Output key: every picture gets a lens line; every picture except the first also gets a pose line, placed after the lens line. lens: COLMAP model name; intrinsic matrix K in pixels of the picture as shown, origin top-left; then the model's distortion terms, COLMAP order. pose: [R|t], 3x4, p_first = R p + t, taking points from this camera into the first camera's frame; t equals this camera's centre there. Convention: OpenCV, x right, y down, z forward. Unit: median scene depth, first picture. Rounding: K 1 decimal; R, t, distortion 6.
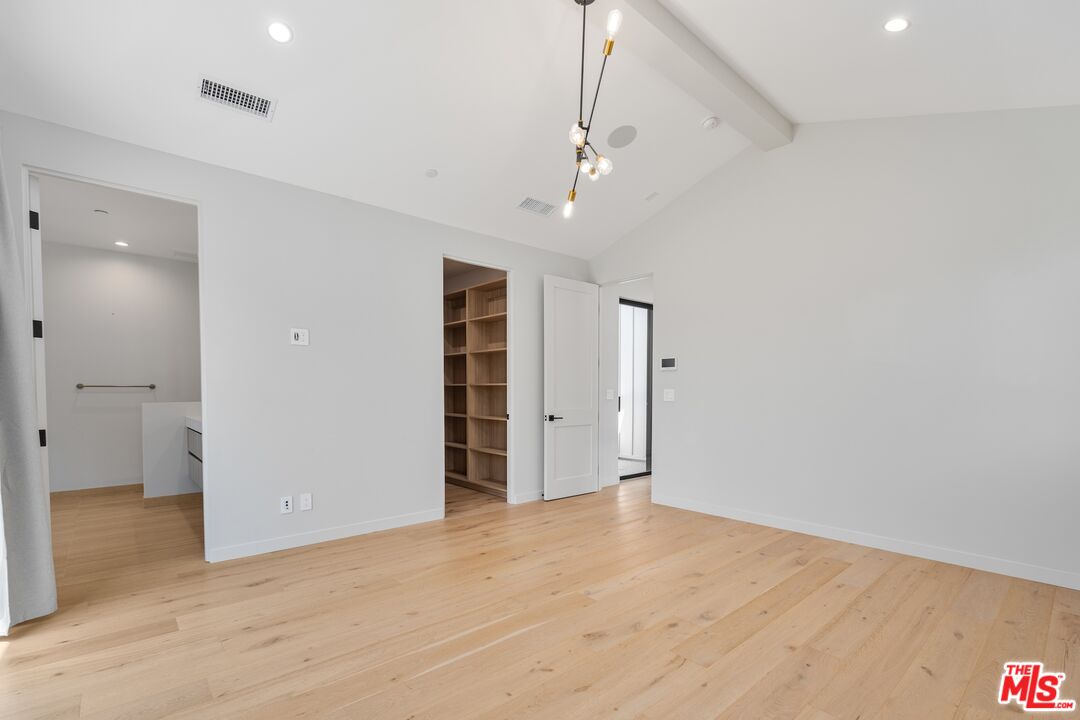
lens RADIAL K [[491.5, 0, 538.4], [0, 491.5, 416.1], [0, 0, 1]] dist [0.002396, 0.000314]
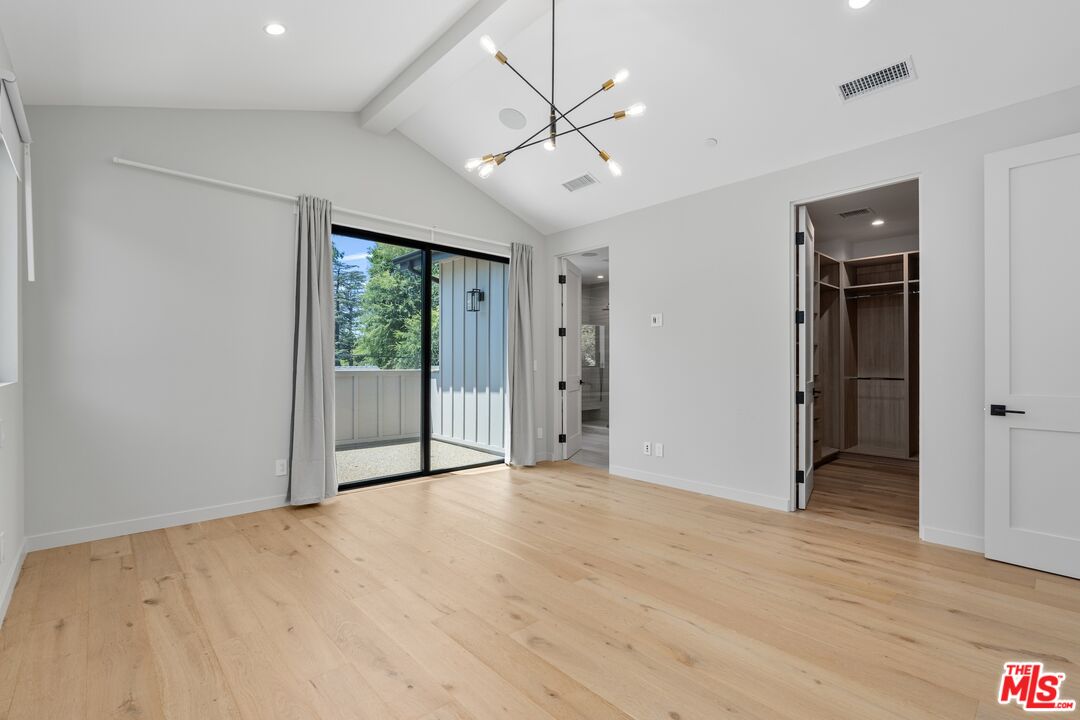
lens RADIAL K [[482.7, 0, 537.9], [0, 482.7, 373.6], [0, 0, 1]] dist [-0.002553, -0.000217]
pose [[0.022932, 0.019309, -0.999551, 0.775381], [-0.051369, 0.998516, 0.018111, -0.028015], [0.998416, 0.050931, 0.023890, 0.667421]]
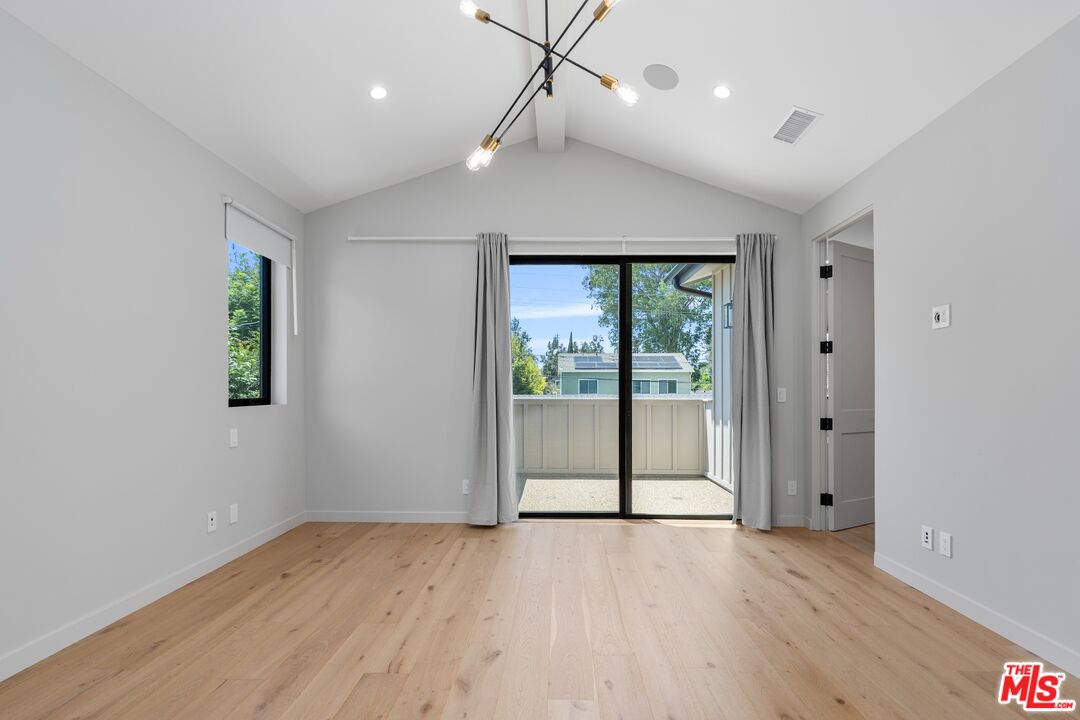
lens RADIAL K [[500.2, 0, 551.1], [0, 500.2, 398.1], [0, 0, 1]] dist [-0.003109, 0.000263]
pose [[-0.667432, 0.007760, -0.744631, 0.467583], [-0.040353, 0.998100, 0.046572, -0.050542], [0.743577, 0.061132, -0.665850, 1.073077]]
